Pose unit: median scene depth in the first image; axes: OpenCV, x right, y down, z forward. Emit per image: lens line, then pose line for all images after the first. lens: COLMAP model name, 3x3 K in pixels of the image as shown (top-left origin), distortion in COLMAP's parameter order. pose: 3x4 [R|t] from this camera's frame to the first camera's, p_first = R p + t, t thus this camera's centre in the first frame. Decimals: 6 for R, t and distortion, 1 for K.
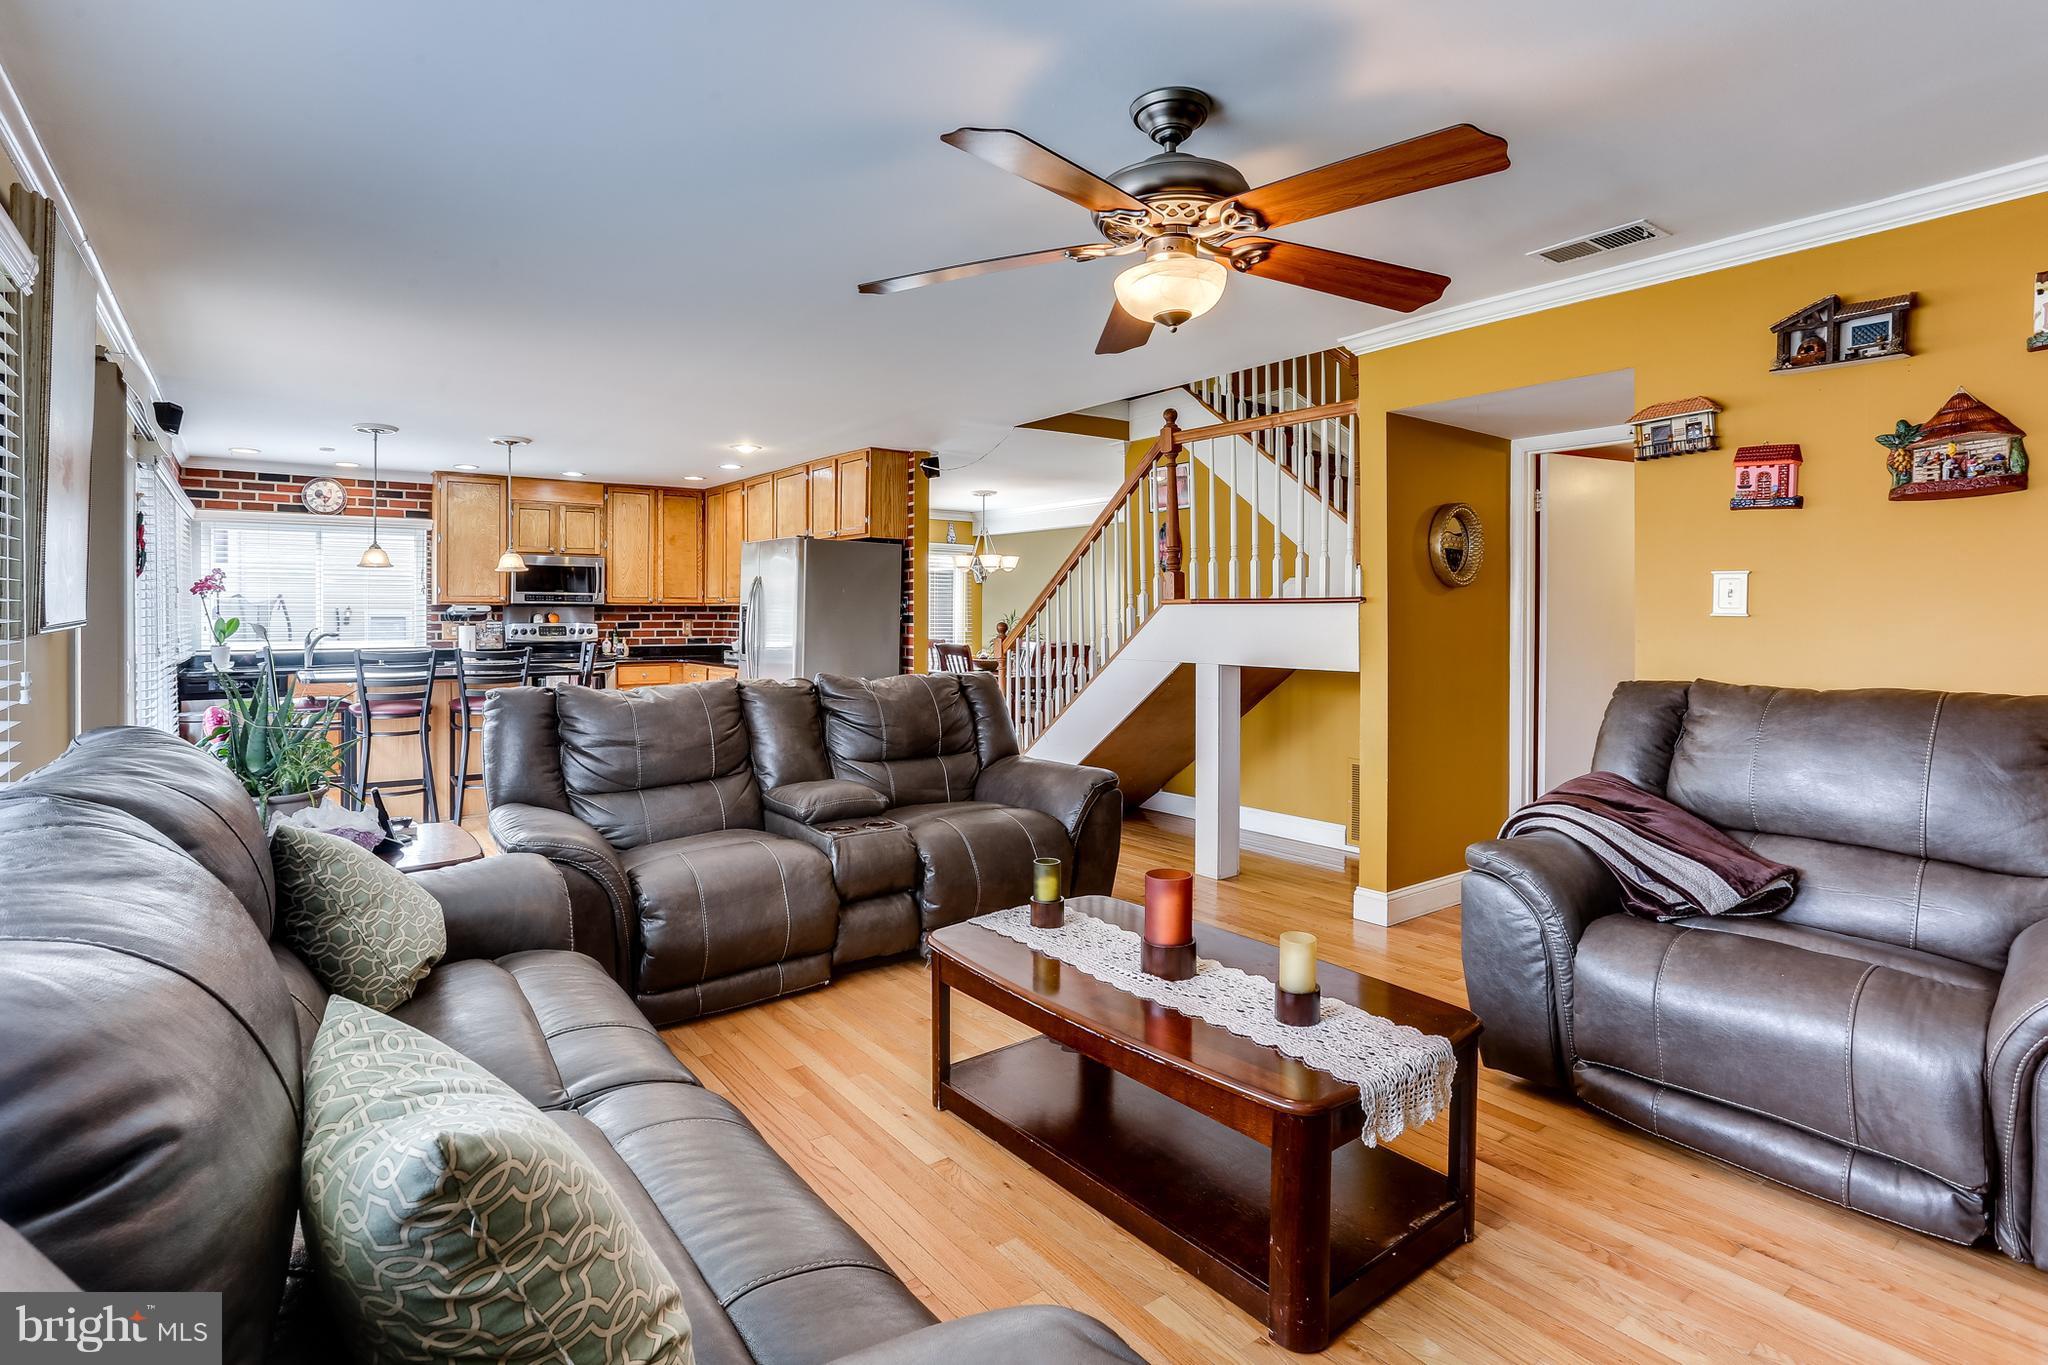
lens RADIAL K [[1005.2, 0, 1008.5], [0, 1005.2, 612.1], [0, 0, 1]] dist [-0.028175, 0.003285]
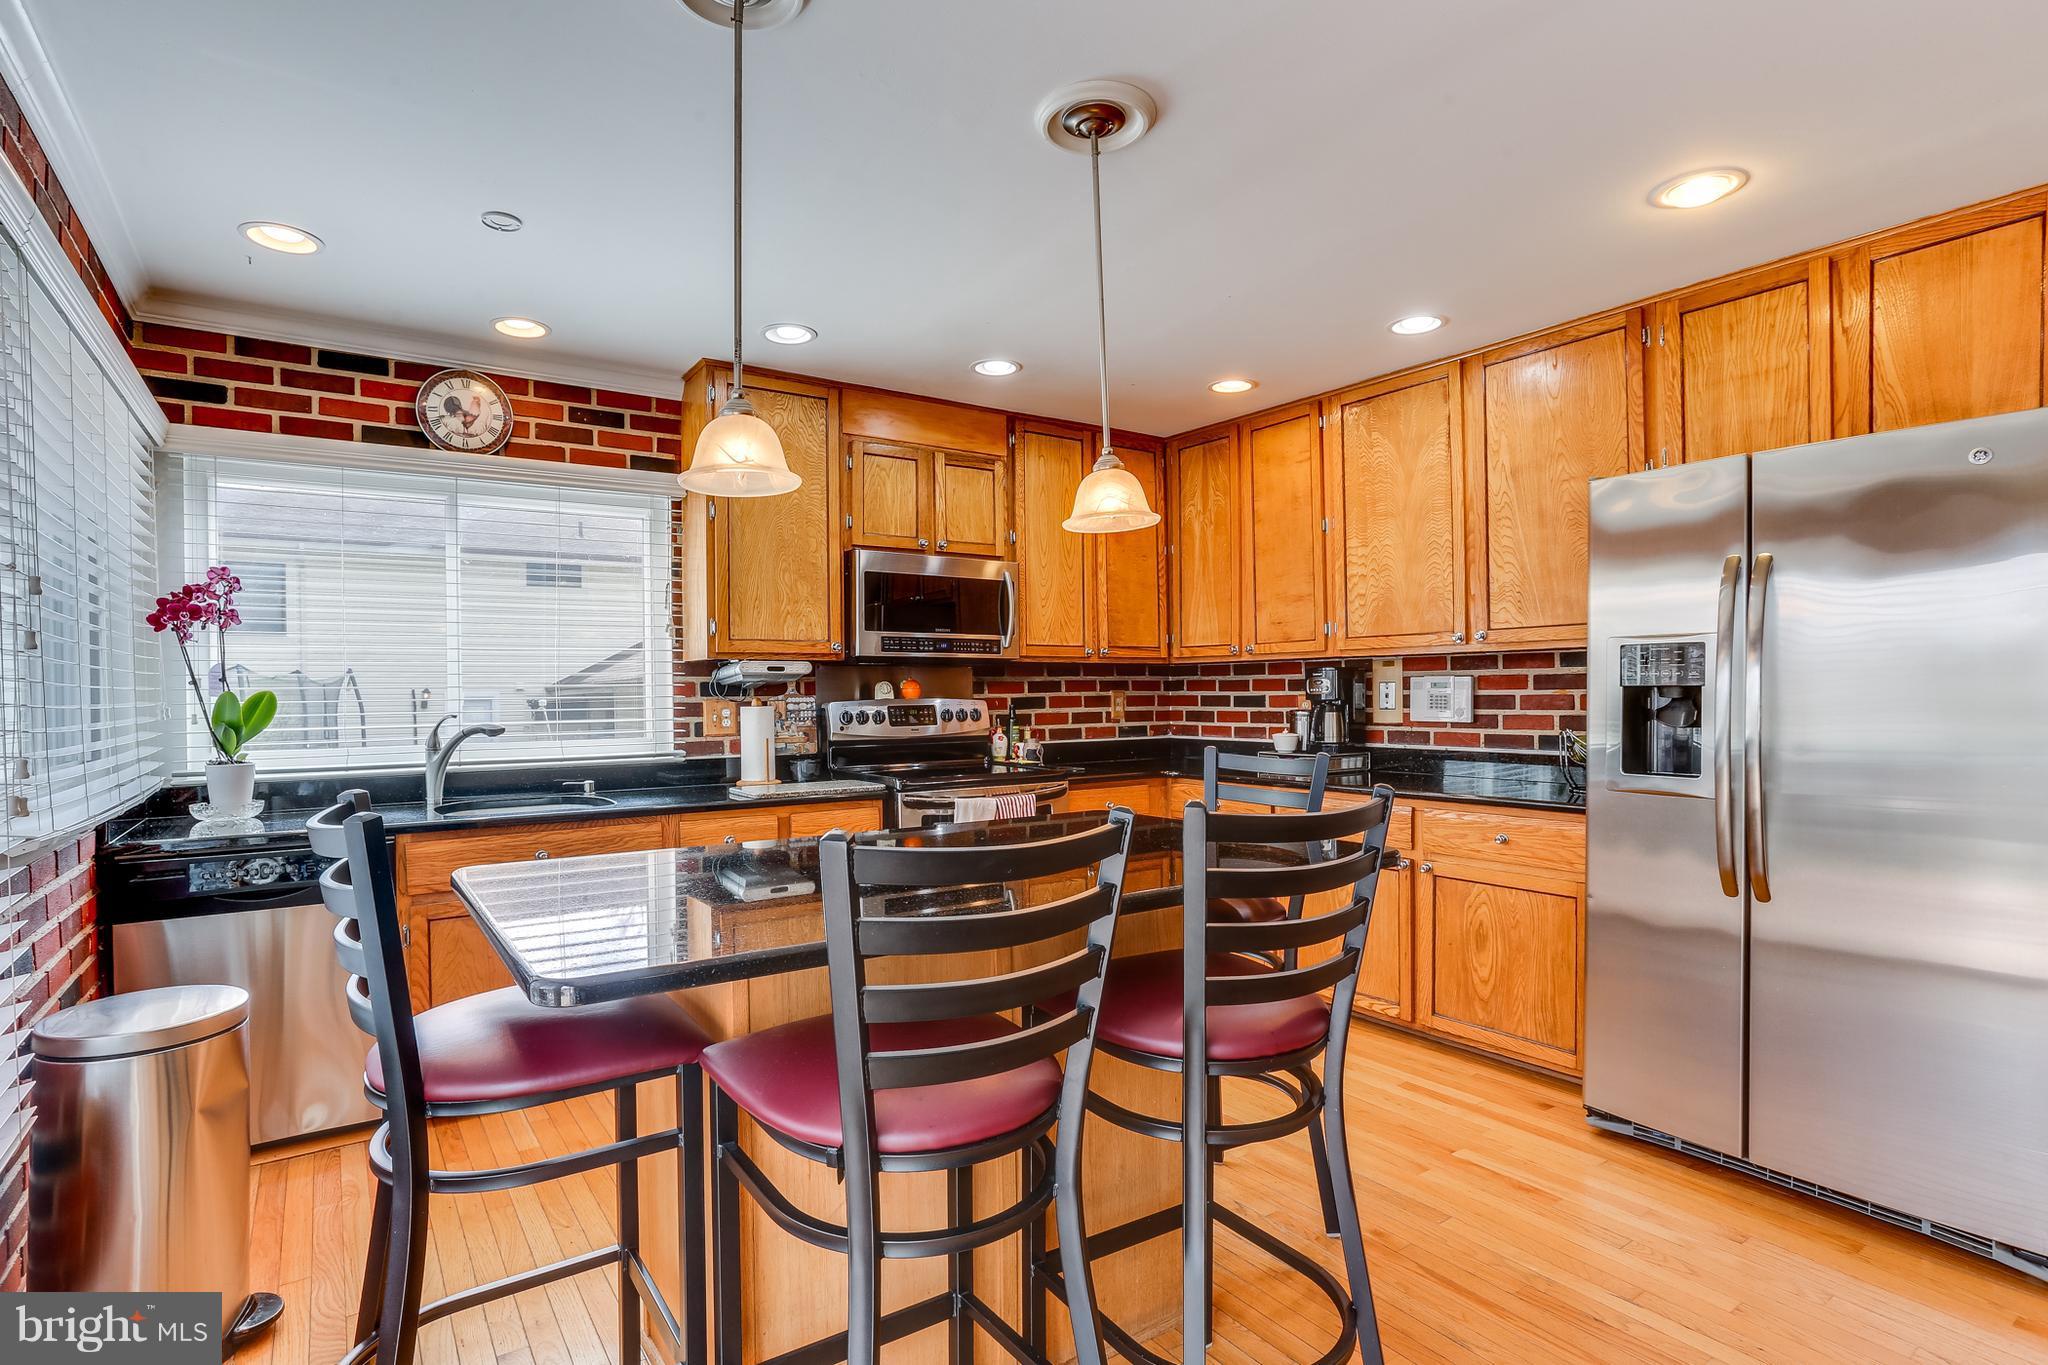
lens RADIAL K [[1041.6, 0, 1020.1], [0, 1041.6, 695.8], [0, 0, 1]] dist [-0.033191, 0.001187]
pose [[0.998023, -0.009335, -0.062150, -0.397358], [0.009777, 0.999929, 0.006822, 0.006763], [0.062081, -0.007416, 0.998044, 0.534085]]
